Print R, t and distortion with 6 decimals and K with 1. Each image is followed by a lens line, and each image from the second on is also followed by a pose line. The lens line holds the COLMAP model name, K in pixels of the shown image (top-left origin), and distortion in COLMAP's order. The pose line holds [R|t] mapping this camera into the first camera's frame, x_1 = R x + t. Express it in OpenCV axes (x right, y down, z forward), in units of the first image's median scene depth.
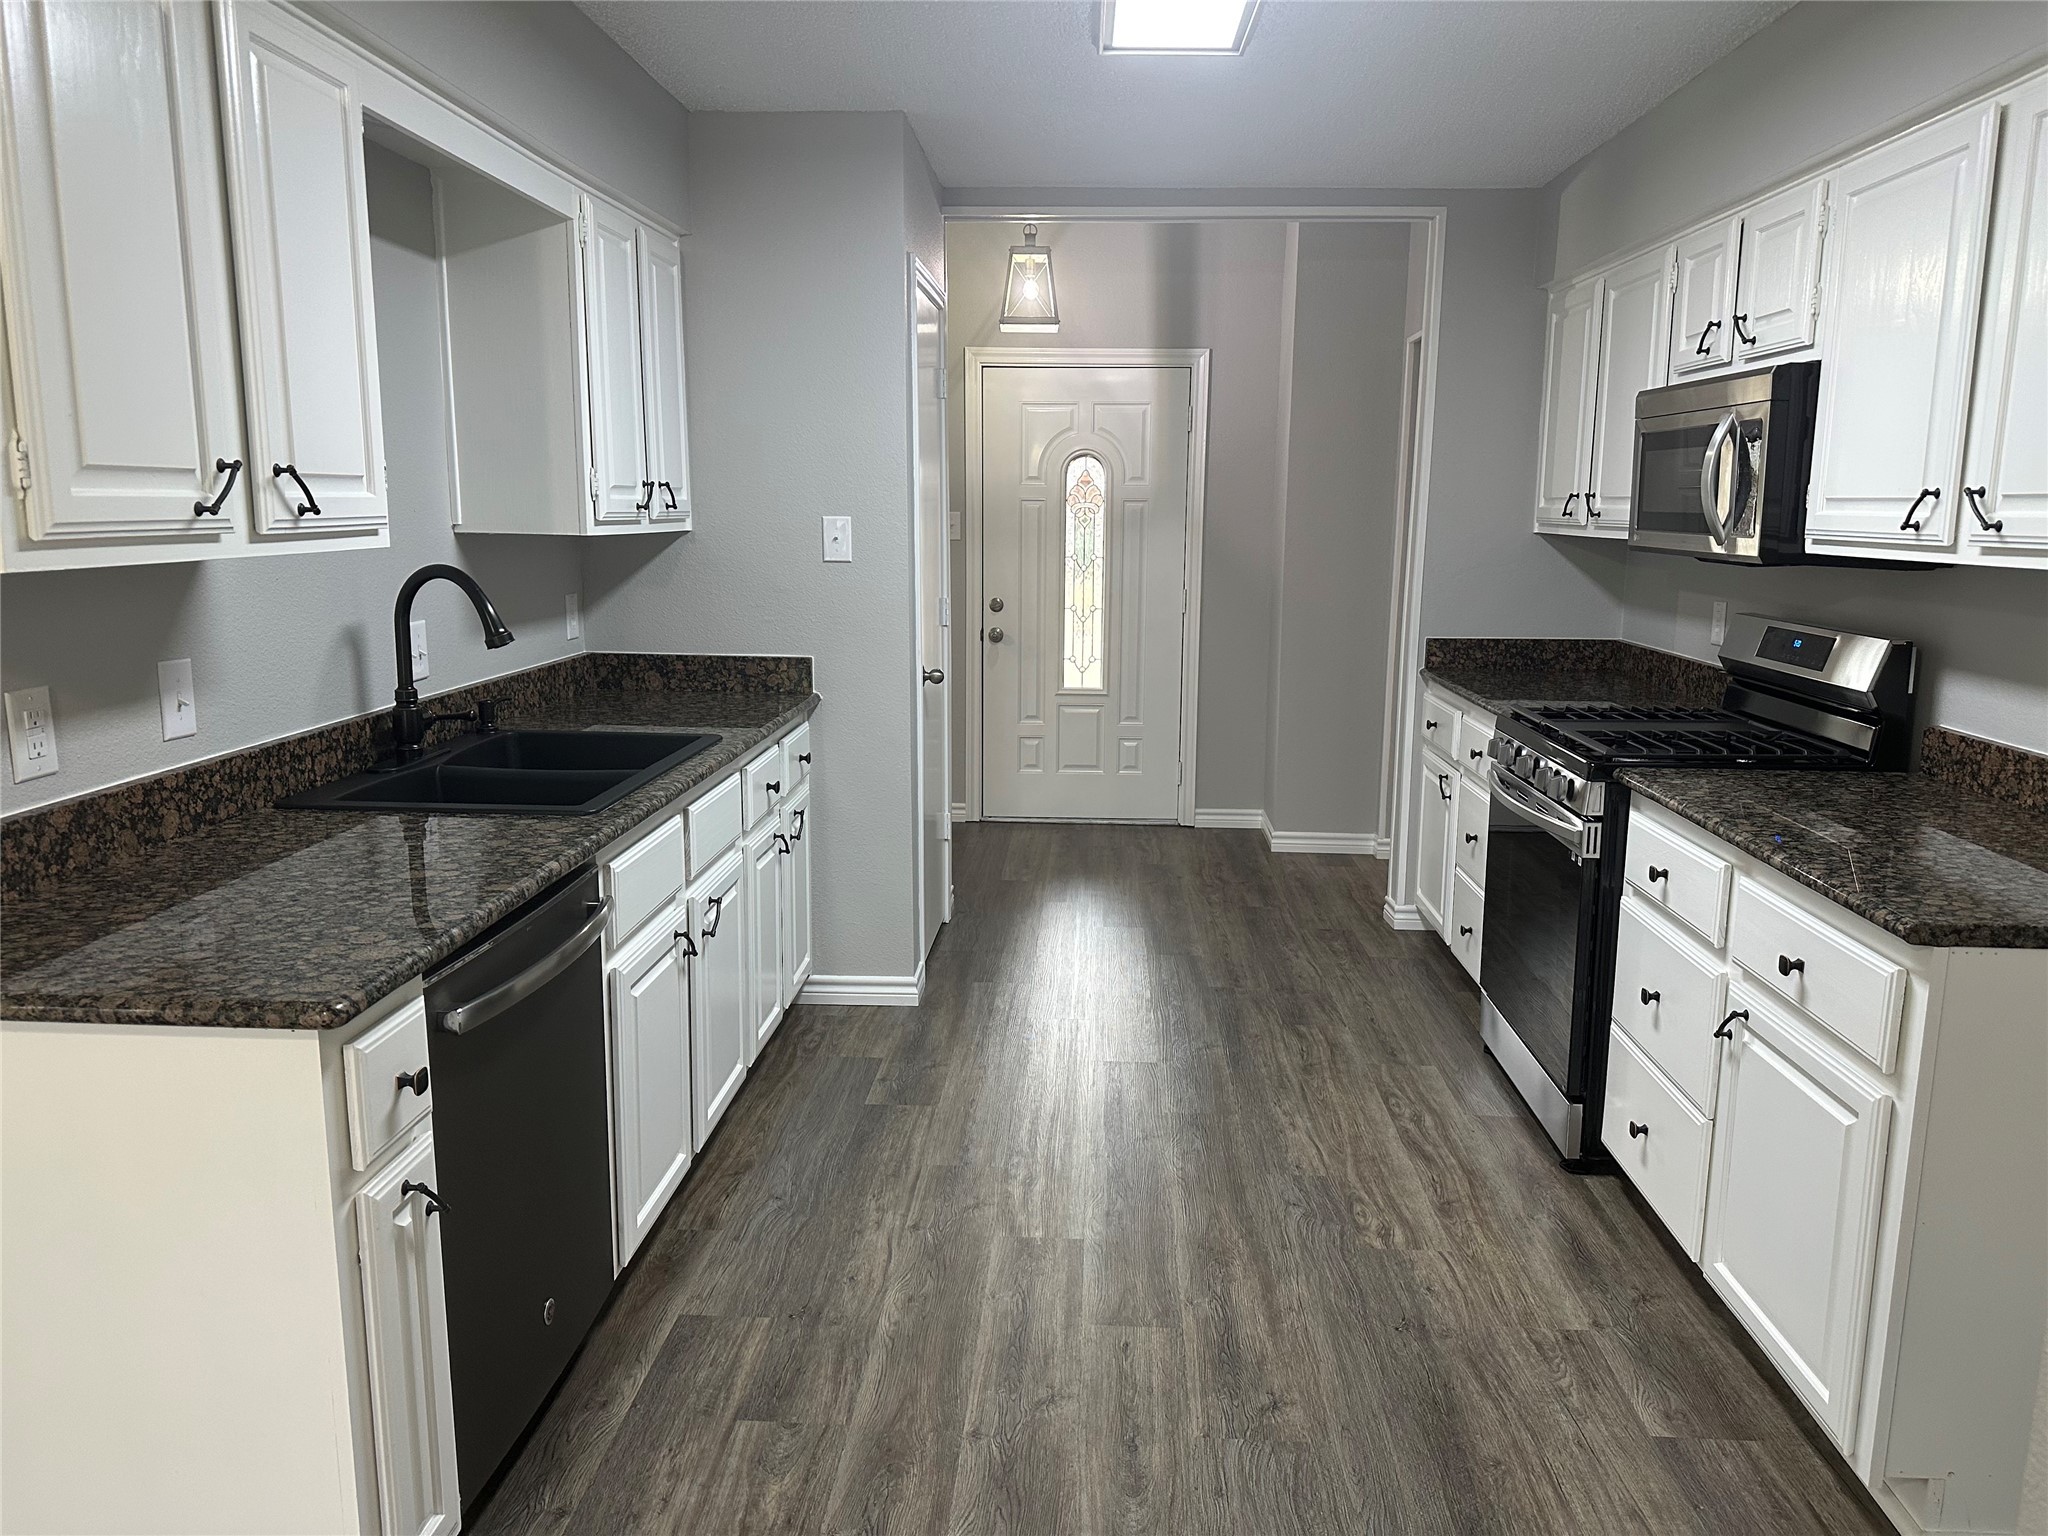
lens RADIAL K [[1437.7, 0, 1024.3], [0, 1437.7, 757.6], [0, 0, 1]] dist [0.139310, -0.233046]
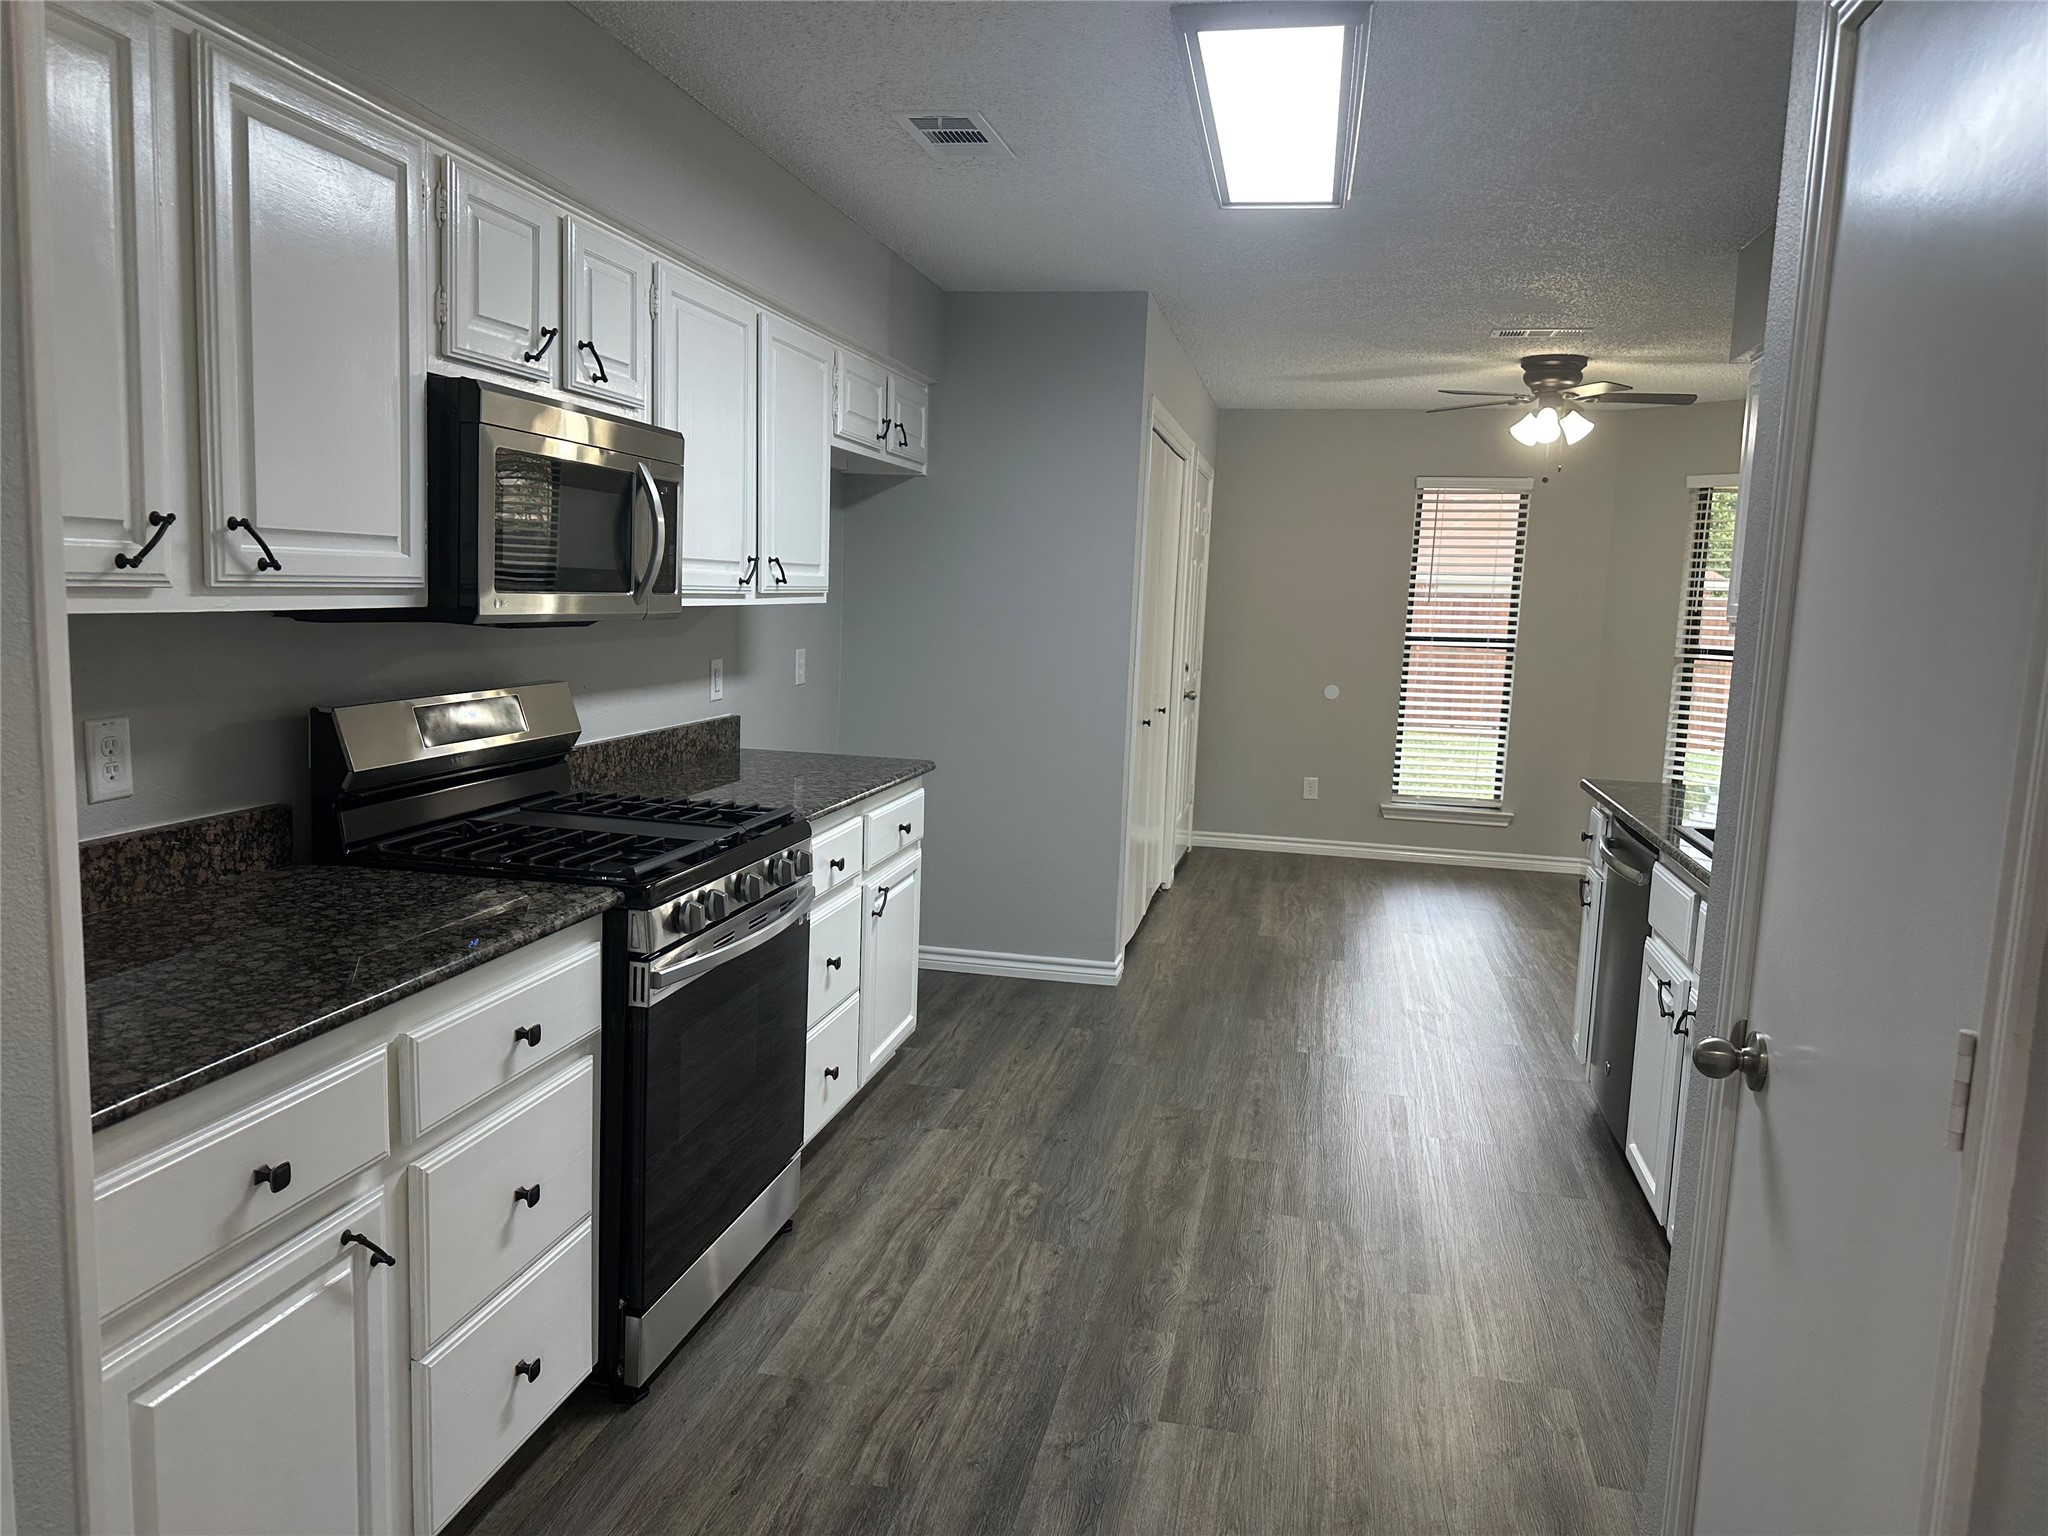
lens RADIAL K [[1437.7, 0, 1024.3], [0, 1437.7, 757.6], [0, 0, 1]] dist [0.139310, -0.233046]
pose [[-0.987426, -0.061077, 0.145809, 0.083433], [-0.016405, 0.956959, 0.289758, -0.307844], [-0.157231, 0.283722, -0.945928, 1.768789]]
